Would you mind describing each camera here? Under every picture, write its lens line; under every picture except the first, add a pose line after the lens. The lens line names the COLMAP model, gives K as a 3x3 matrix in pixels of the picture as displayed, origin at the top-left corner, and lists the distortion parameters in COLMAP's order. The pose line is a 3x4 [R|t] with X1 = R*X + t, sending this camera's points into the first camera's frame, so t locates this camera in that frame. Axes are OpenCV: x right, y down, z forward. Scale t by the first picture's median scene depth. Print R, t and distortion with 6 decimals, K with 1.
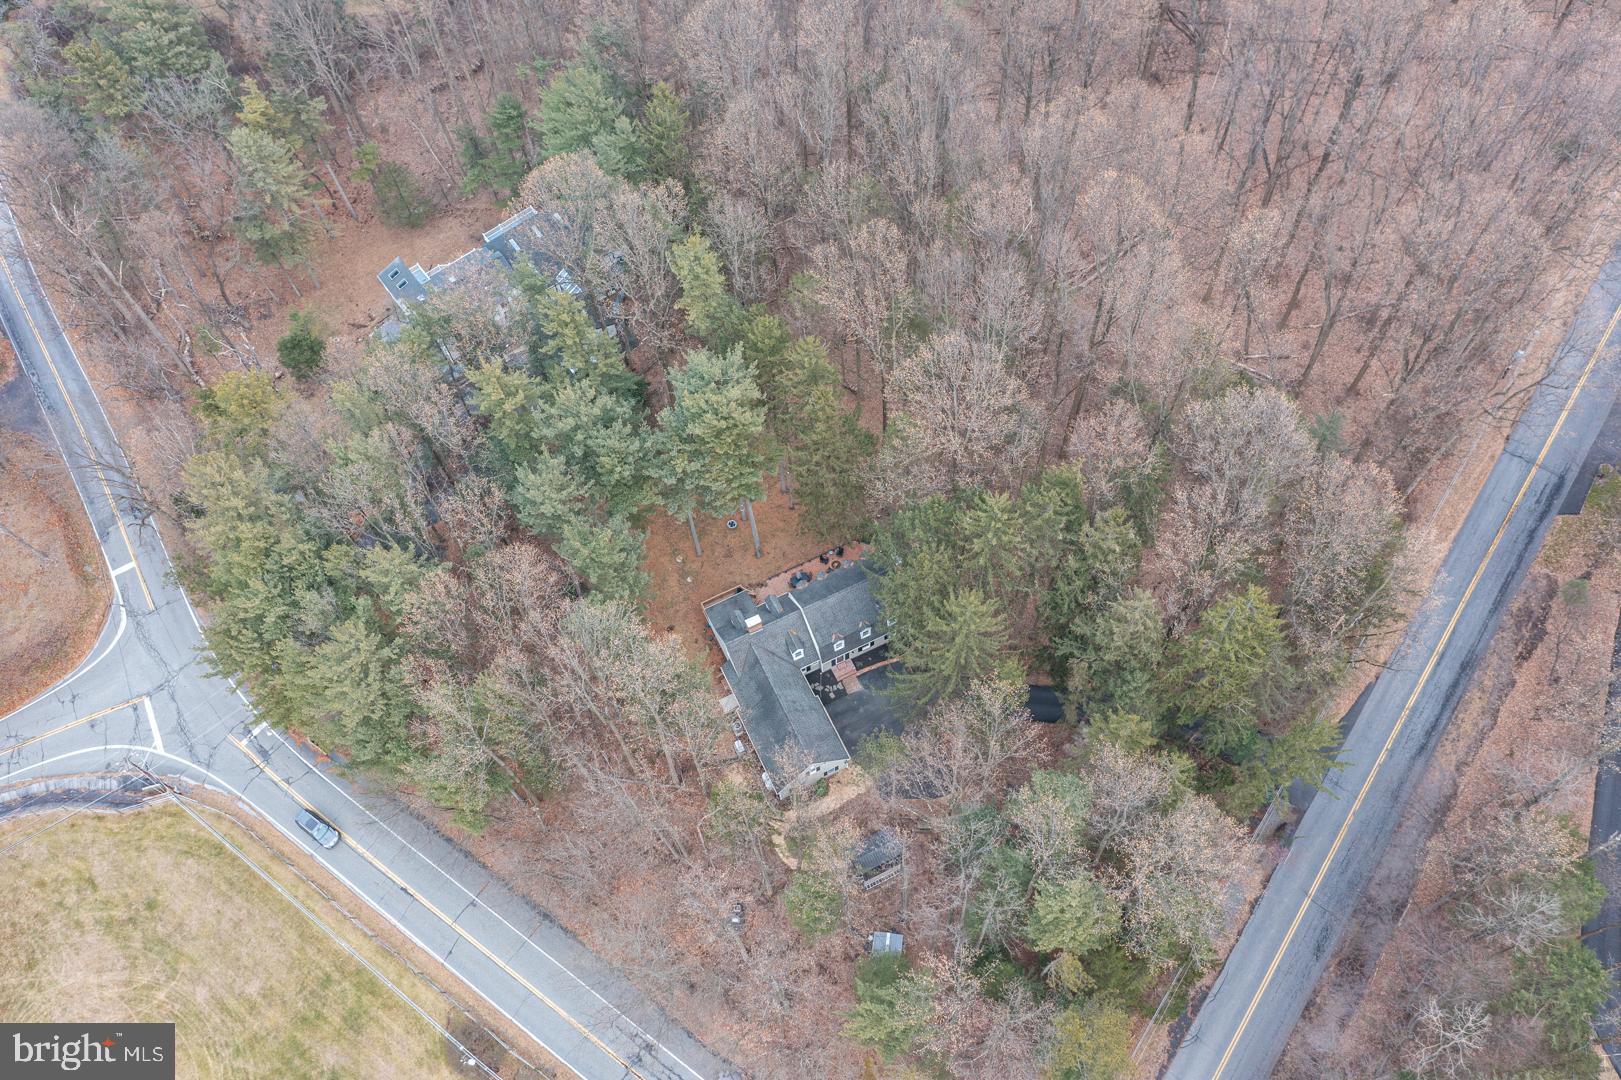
lens RADIAL K [[1297.9, 0, 810.5], [0, 1297.9, 540.0], [0, 0, 1]] dist [-0.003194, 0.001514]
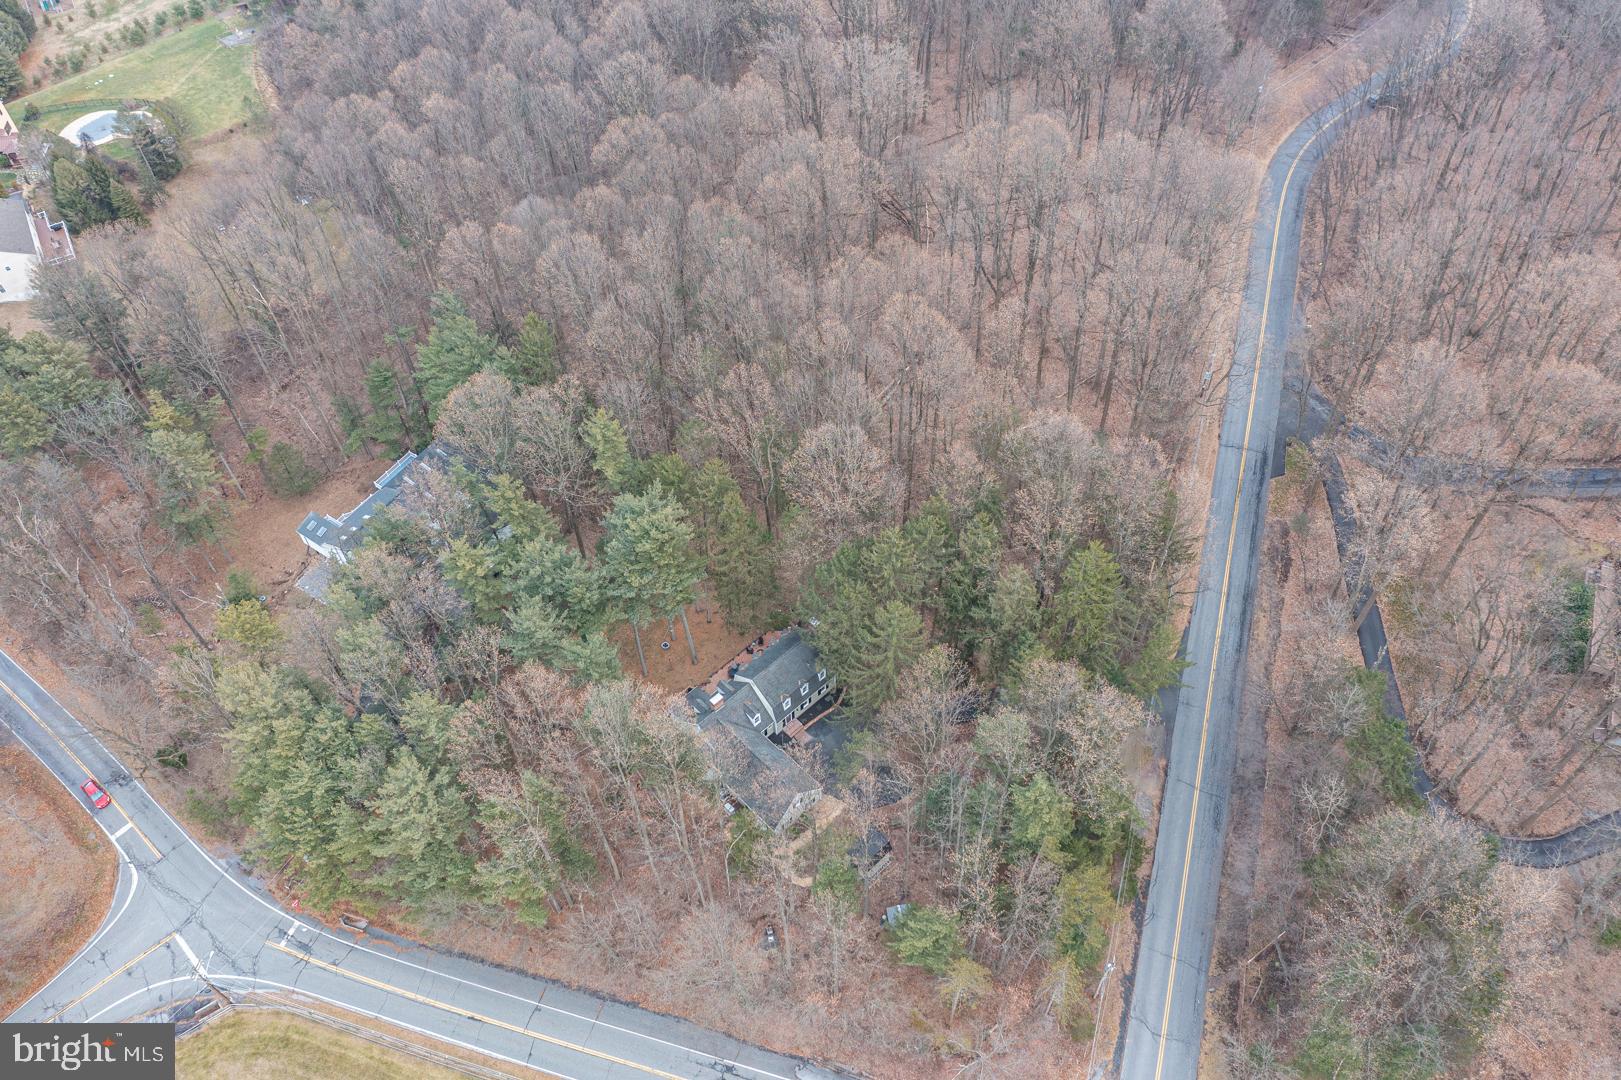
lens RADIAL K [[1297.9, 0, 810.5], [0, 1297.9, 540.0], [0, 0, 1]] dist [-0.003194, 0.001514]
pose [[0.951623, -0.229929, 0.203828, -0.169465], [0.265922, 0.948631, -0.171421, 0.149158], [-0.153942, 0.217331, 0.963882, -0.211380]]
